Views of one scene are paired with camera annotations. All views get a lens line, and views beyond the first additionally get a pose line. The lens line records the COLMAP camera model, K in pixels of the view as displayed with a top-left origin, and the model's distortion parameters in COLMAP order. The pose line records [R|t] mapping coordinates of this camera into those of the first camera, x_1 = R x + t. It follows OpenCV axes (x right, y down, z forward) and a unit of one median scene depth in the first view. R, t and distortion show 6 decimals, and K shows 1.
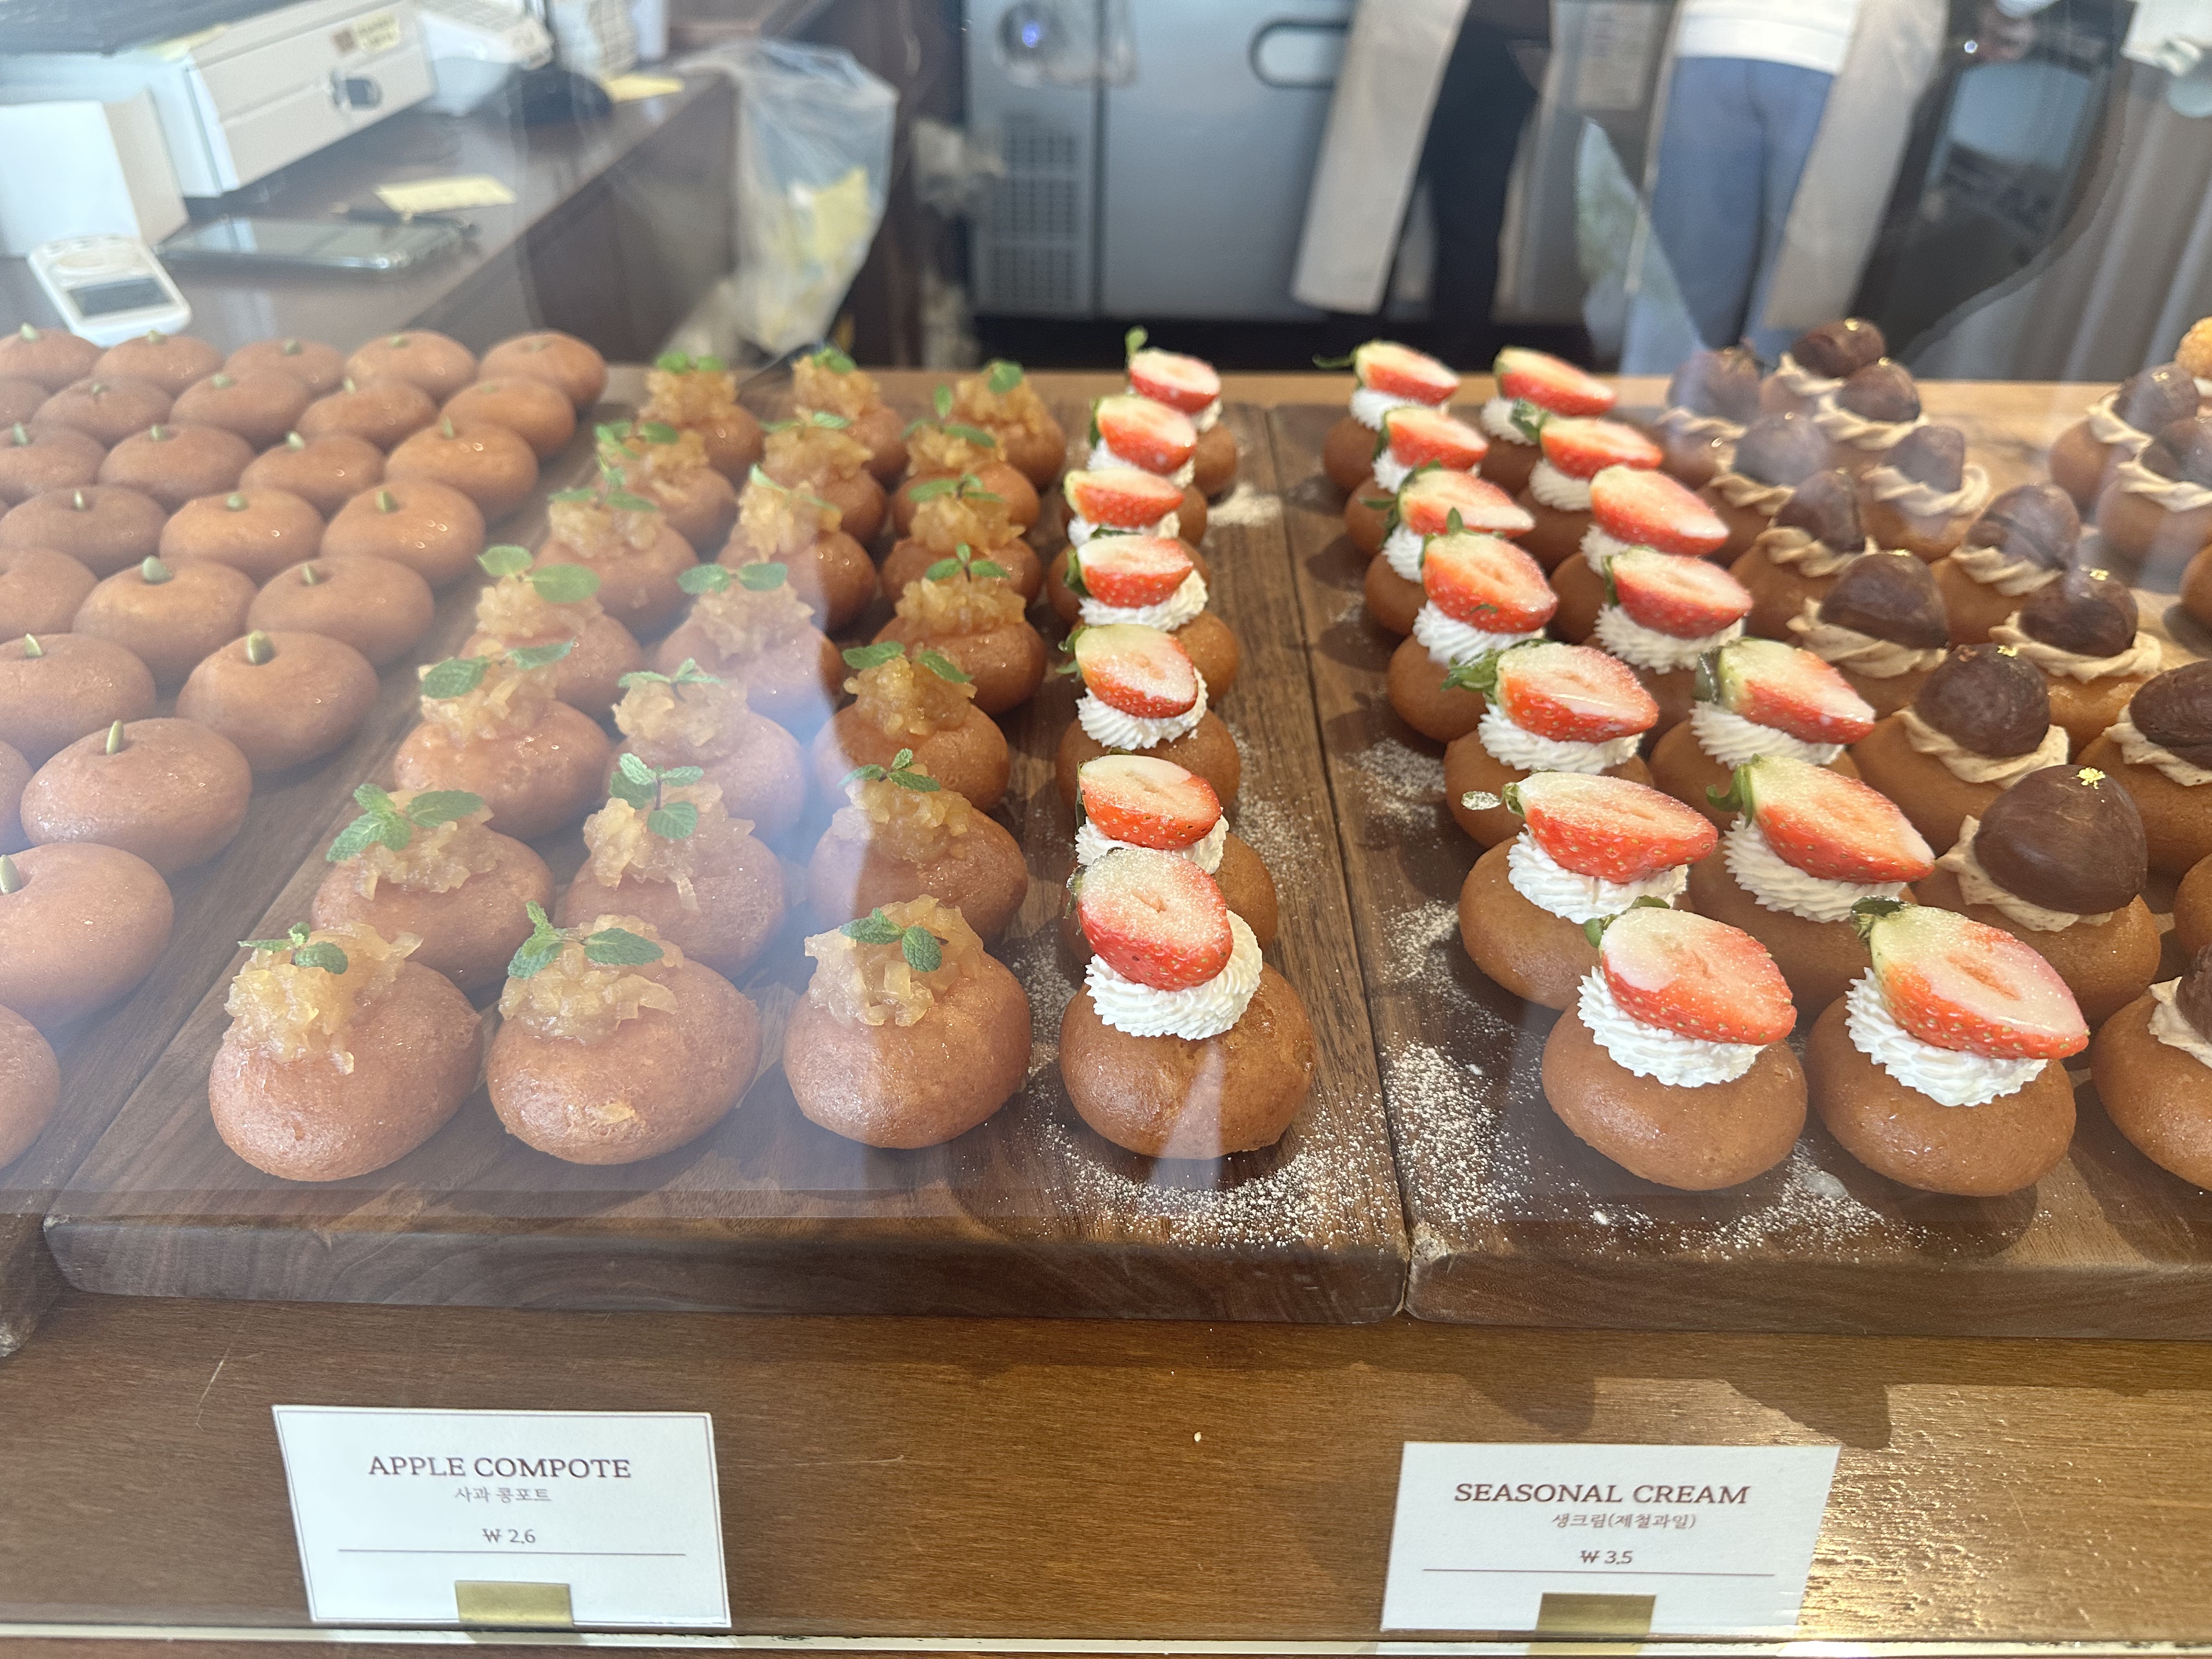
lens RADIAL K [[1559.2, 0, 1111.8], [0, 1559.2, 823.5], [0, 0, 1]] dist [0.029310, -0.059655]
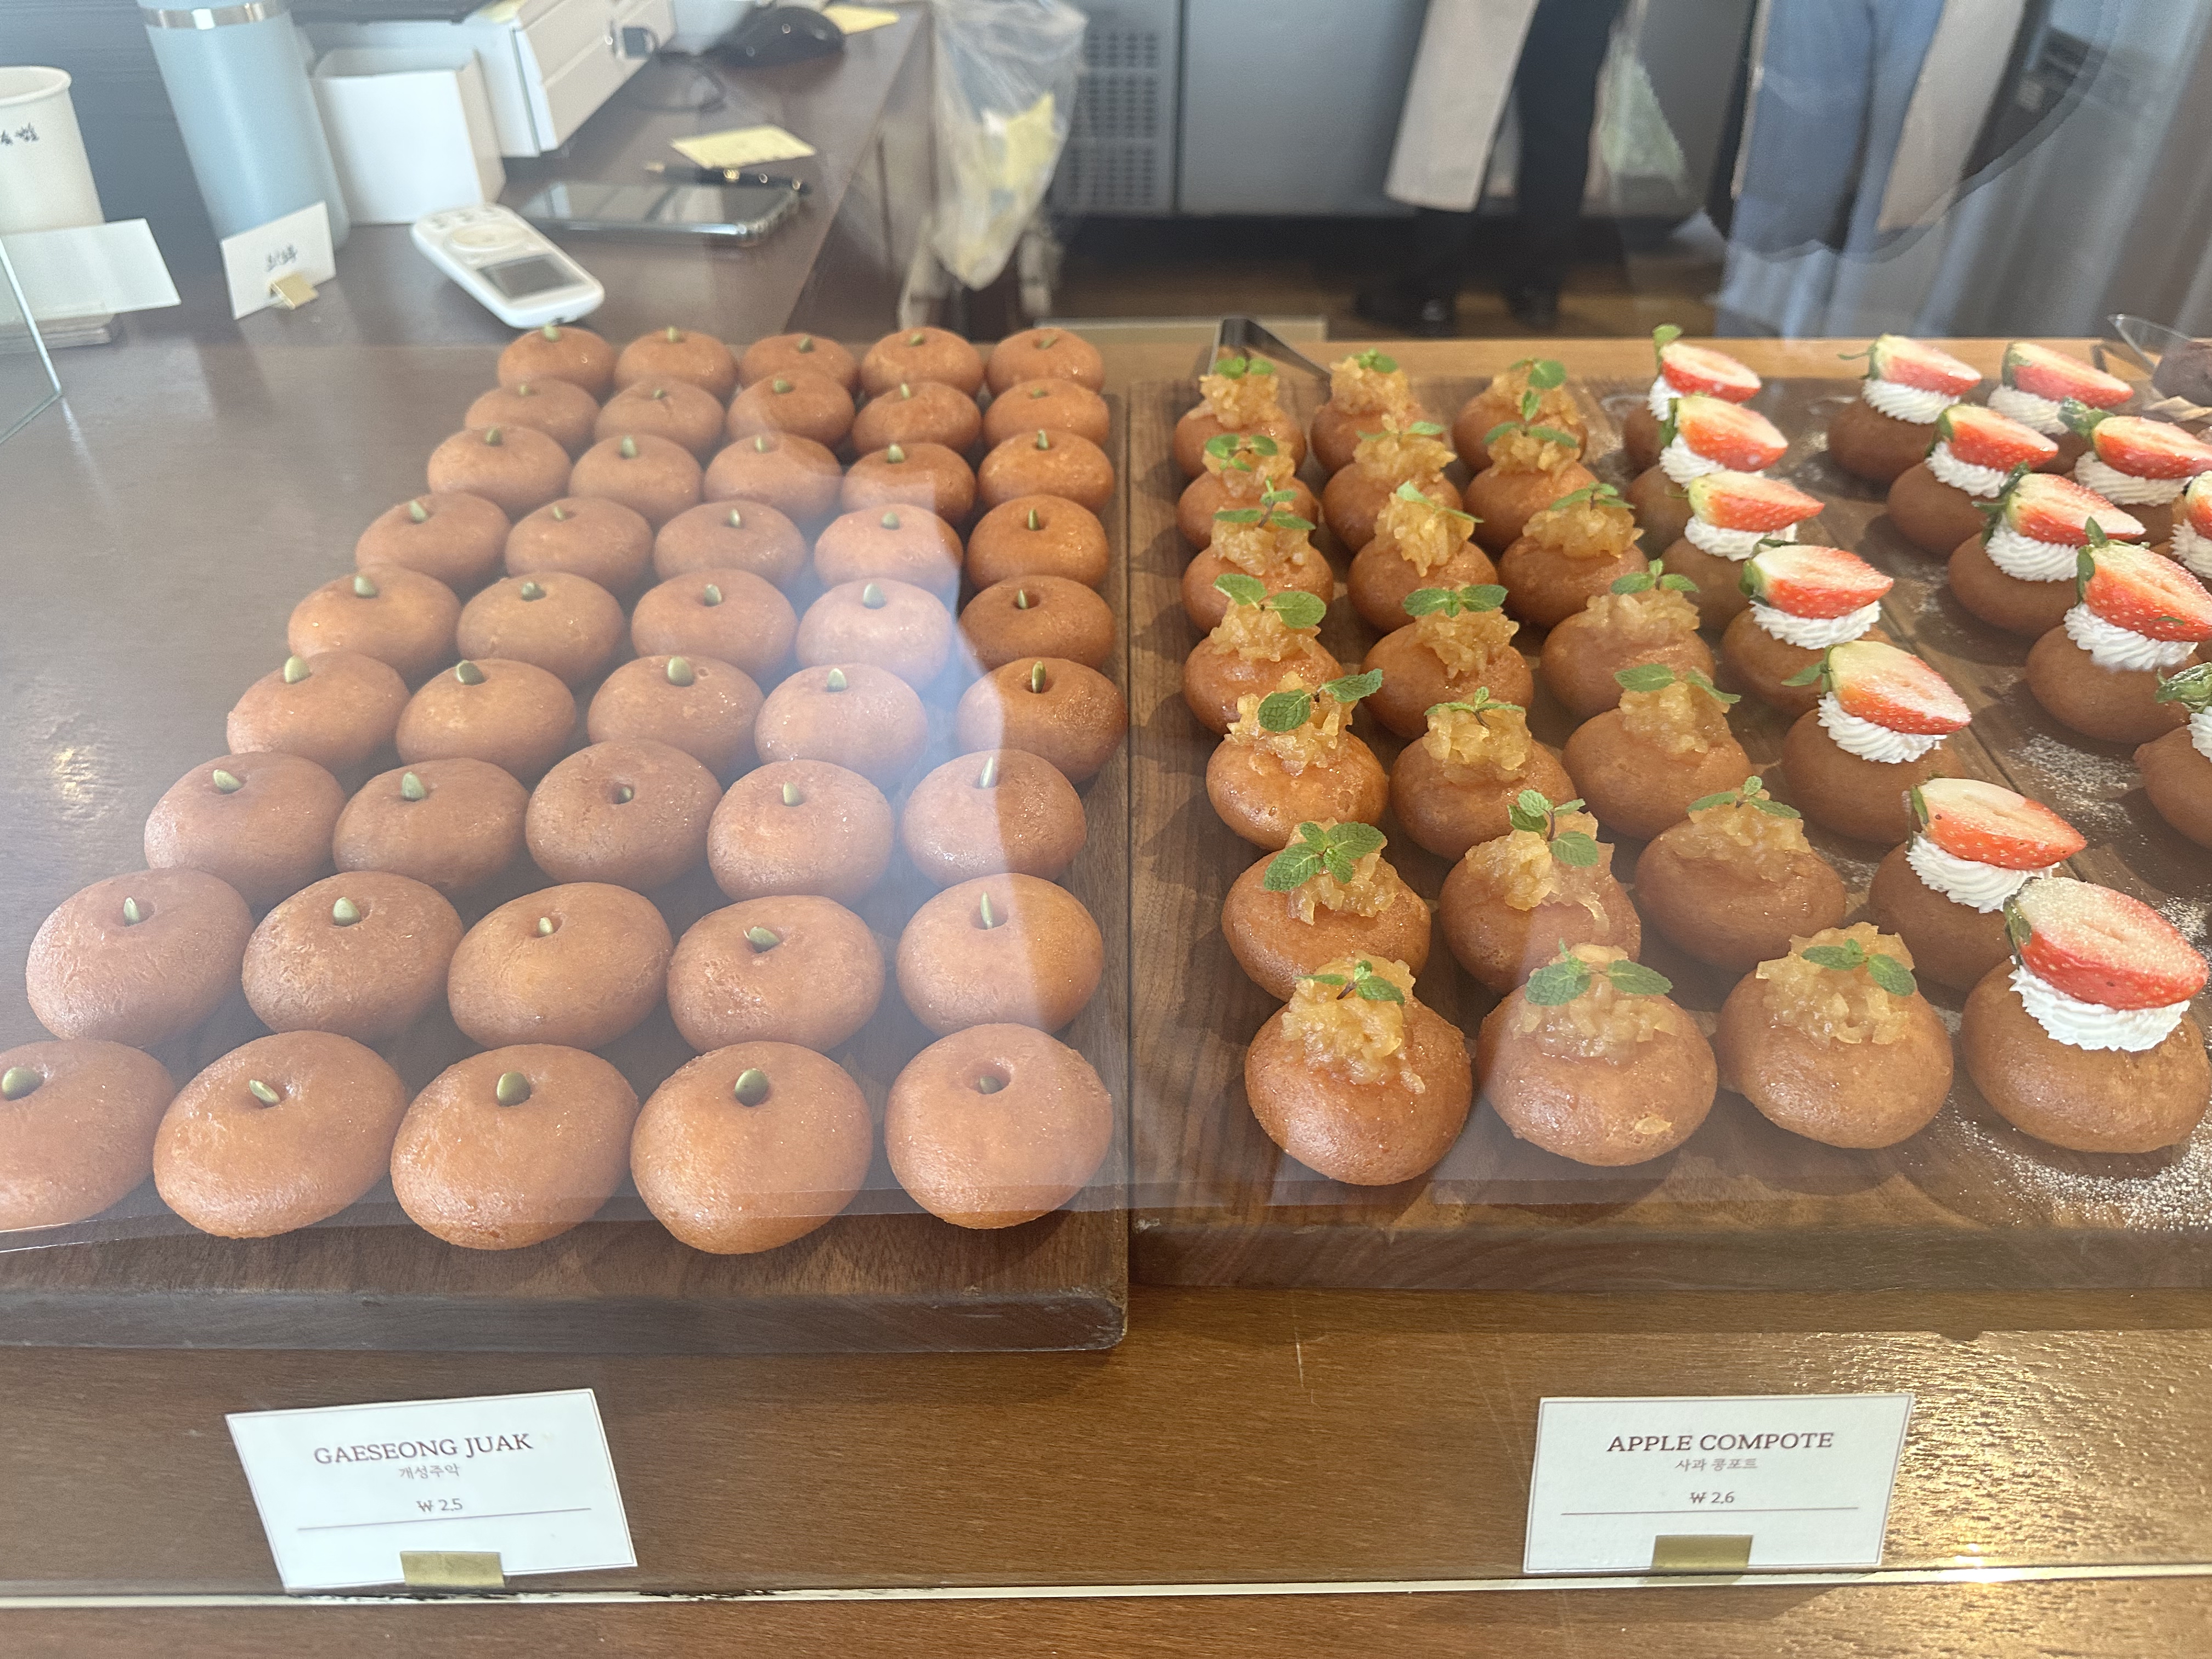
lens RADIAL K [[1559.2, 0, 1055.0], [0, 1559.2, 801.2], [0, 0, 1]] dist [0.029310, -0.059655]
pose [[0.999865, -0.016041, -0.003637, -0.647589], [0.016232, 0.998015, 0.060841, -0.110295], [0.002654, -0.060892, 0.998141, -0.108313]]
